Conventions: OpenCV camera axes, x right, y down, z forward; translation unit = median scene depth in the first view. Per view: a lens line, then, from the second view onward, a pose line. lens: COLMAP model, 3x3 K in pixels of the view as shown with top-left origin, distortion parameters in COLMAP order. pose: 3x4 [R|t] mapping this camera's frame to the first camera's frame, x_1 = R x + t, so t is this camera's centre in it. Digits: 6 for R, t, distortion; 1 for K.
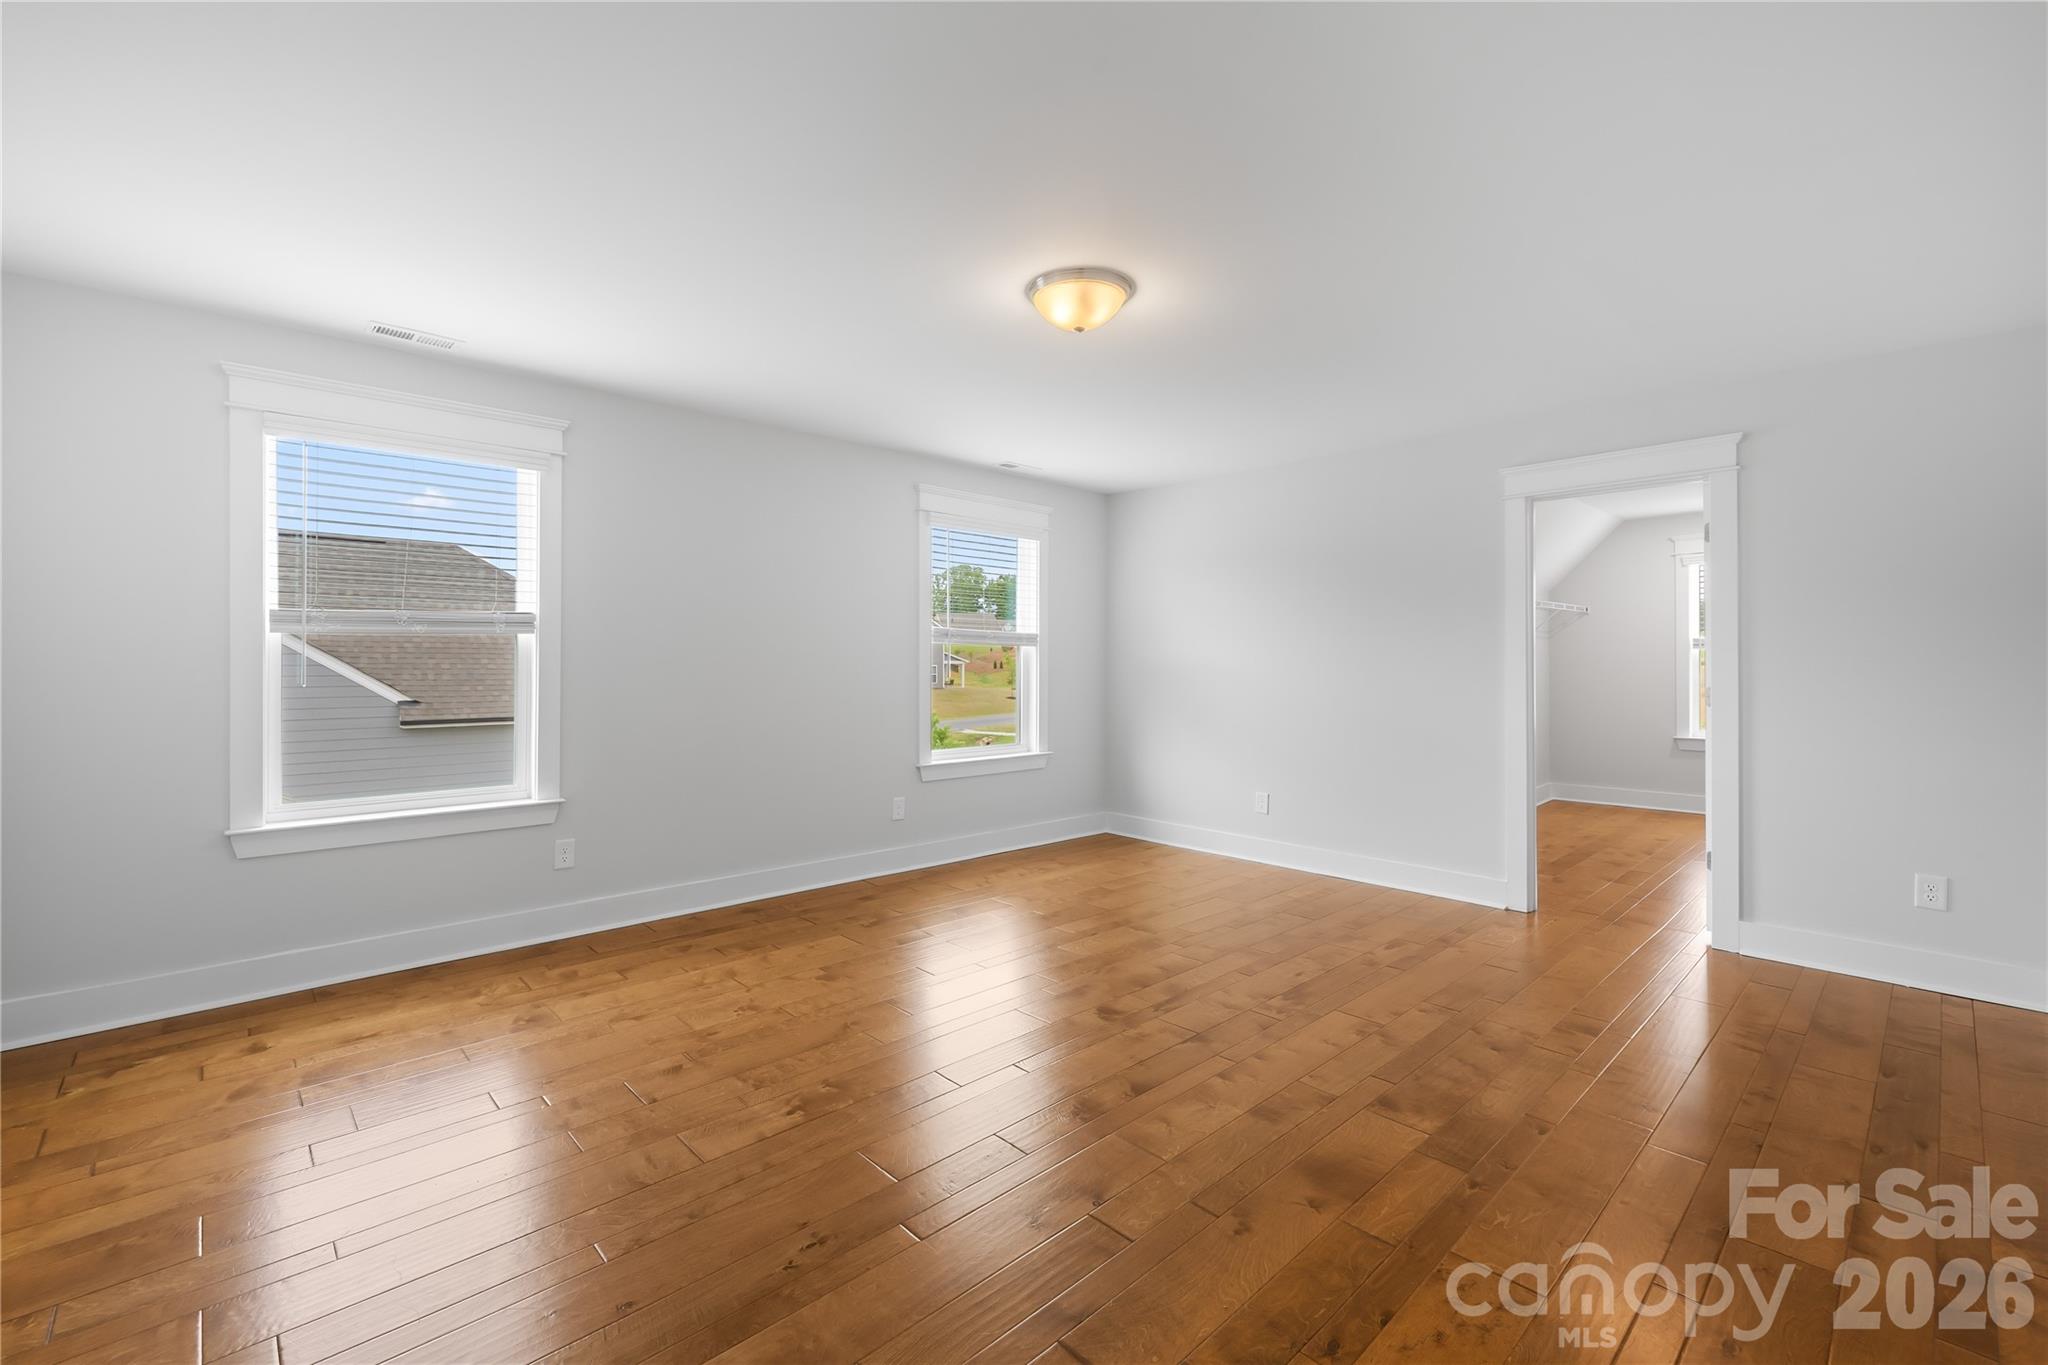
lens RADIAL K [[869.6, 0, 1017.7], [0, 869.6, 669.6], [0, 0, 1]] dist [0.001792, -0.000853]
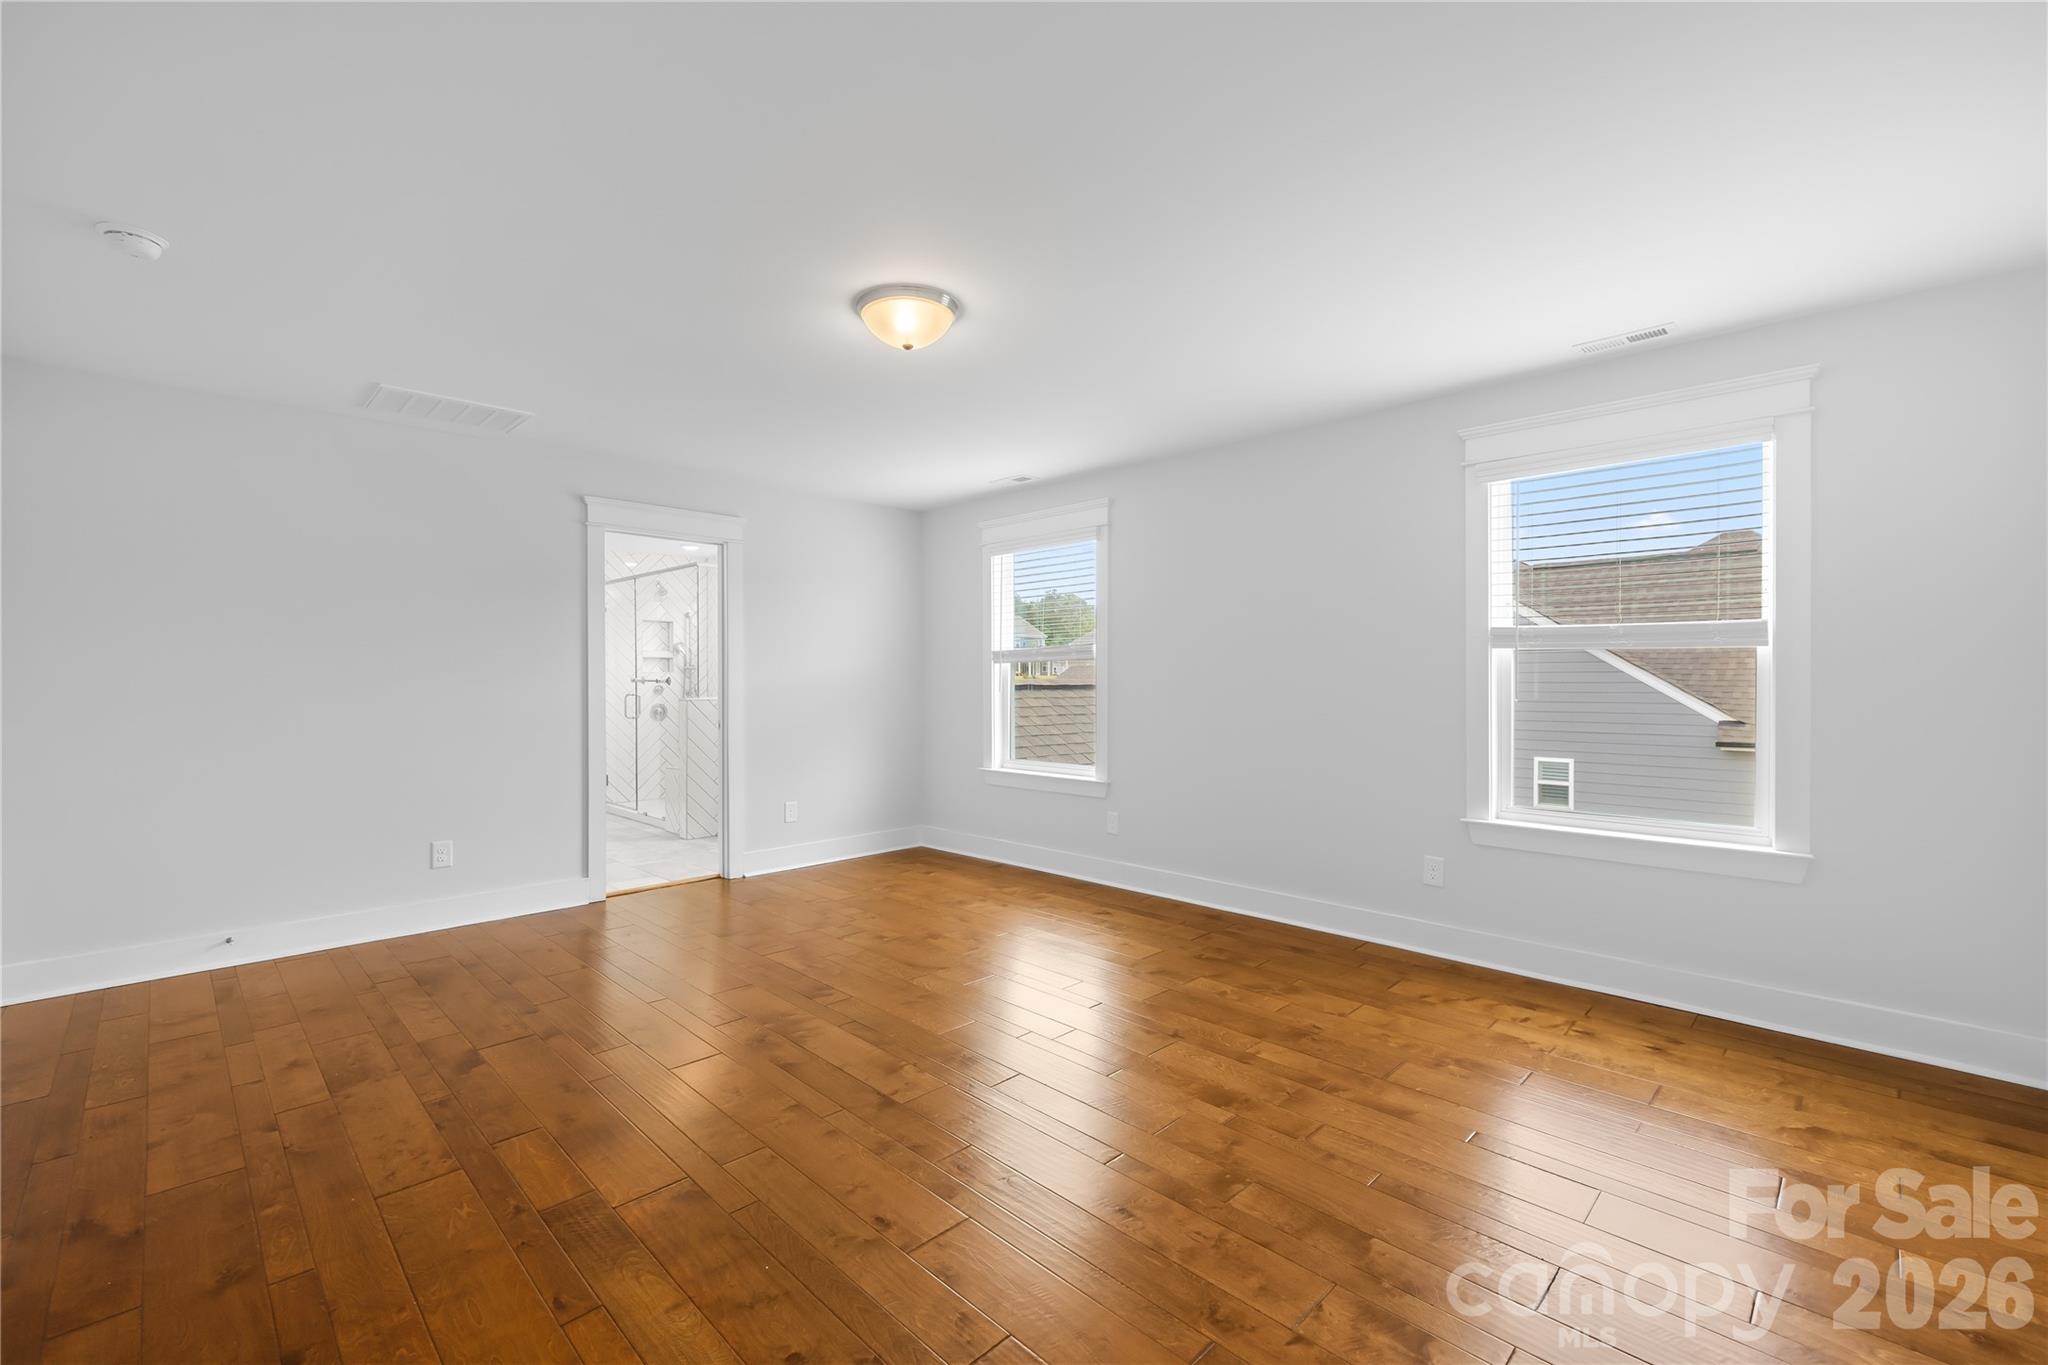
lens RADIAL K [[869.6, 0, 1004.7], [0, 869.6, 676.4], [0, 0, 1]] dist [0.001792, -0.000853]
pose [[0.023147, -0.006165, -0.999713, 0.667872], [-0.006834, 0.999957, -0.006324, -0.001344], [0.999709, 0.006978, 0.023103, 0.669001]]
